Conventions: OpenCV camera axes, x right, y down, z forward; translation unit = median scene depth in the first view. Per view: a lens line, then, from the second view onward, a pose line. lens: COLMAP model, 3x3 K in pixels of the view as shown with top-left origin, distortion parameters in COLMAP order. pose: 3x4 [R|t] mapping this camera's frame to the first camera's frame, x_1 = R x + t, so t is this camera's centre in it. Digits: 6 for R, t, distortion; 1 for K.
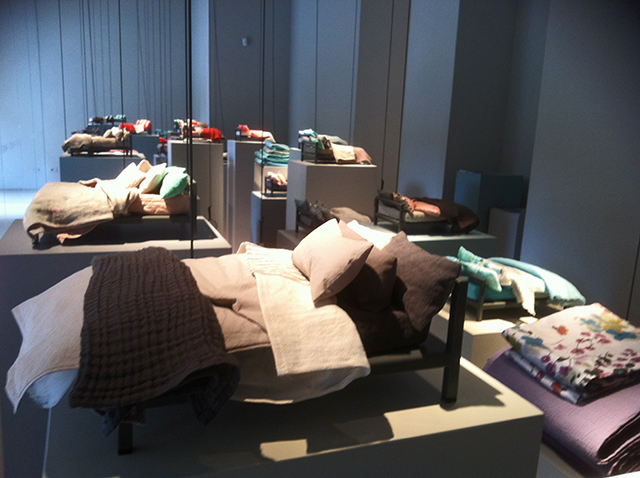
lens RADIAL K [[649.5, 0, 320.0], [0, 649.5, 239.0], [0, 0, 1]] dist [0.049690, -0.000935]
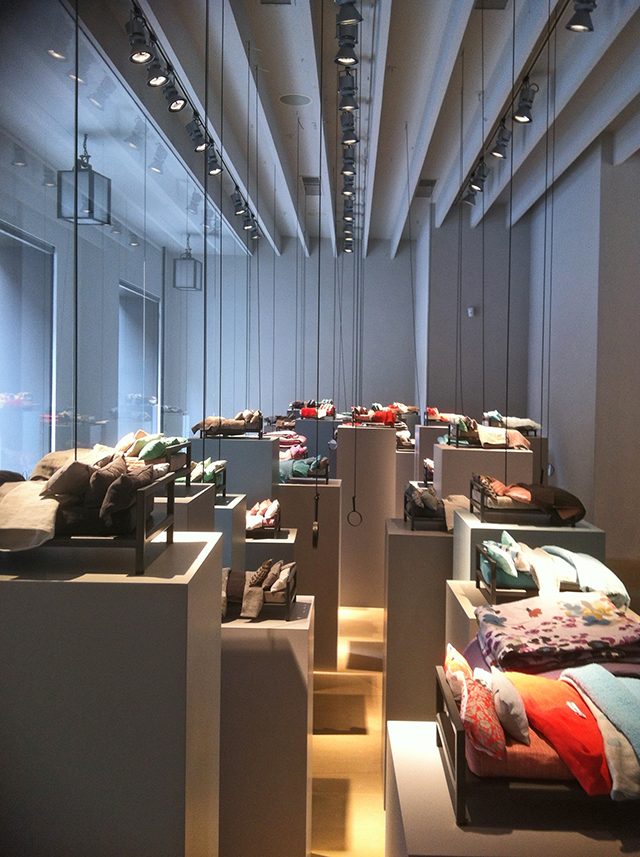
lens RADIAL K [[869.7, 0, 320.0], [0, 869.7, 428.5], [0, 0, 1]] dist [0.049690, -0.000935]
pose [[0.923187, -0.003377, -0.384336, 0.371848], [-0.056007, 0.988106, -0.143212, 0.049632], [0.380248, 0.153737, 0.912018, -0.191740]]
